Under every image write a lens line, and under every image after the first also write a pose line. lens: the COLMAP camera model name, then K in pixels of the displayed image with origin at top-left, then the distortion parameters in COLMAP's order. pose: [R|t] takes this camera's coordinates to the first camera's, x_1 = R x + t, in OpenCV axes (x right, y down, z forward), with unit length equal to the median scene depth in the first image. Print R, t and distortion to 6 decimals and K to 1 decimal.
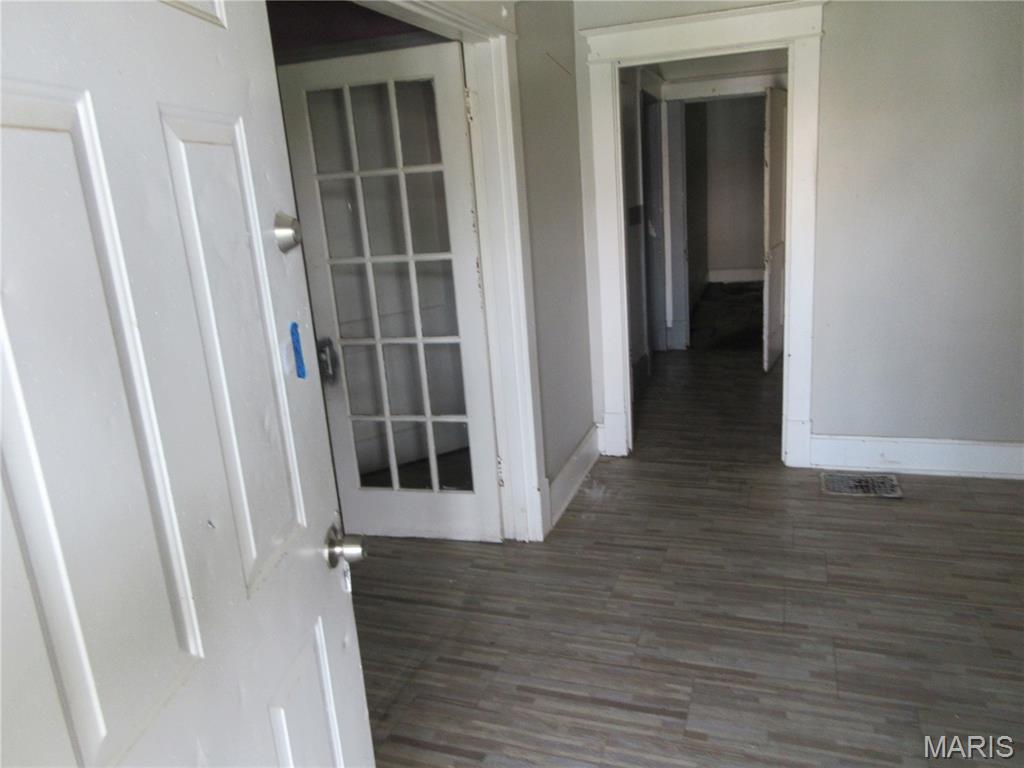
lens RADIAL K [[767.4, 0, 514.1], [0, 767.4, 384.0], [0, 0, 1]] dist [-0.002890, 0.004895]
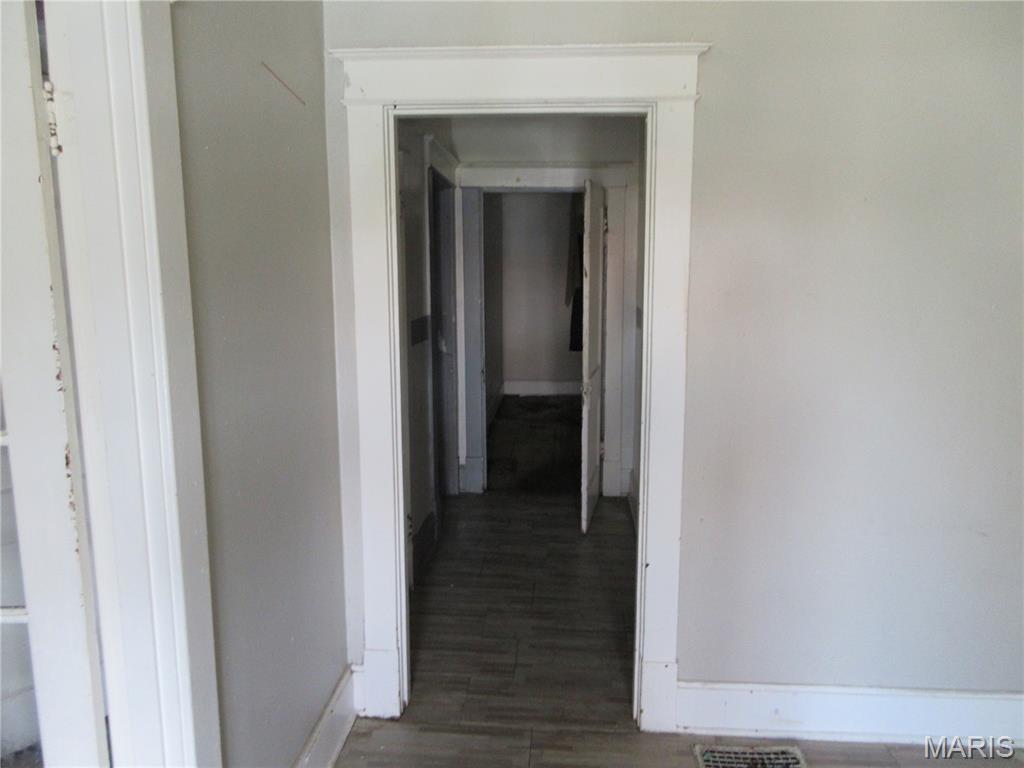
lens RADIAL K [[767.4, 0, 512.2], [0, 767.4, 381.4], [0, 0, 1]] dist [-0.002890, 0.004895]
pose [[0.963315, 0.031031, 0.266572, 0.062155], [0.000055, 0.993270, -0.115821, -0.109304], [-0.268372, 0.111587, 0.956831, 0.357054]]
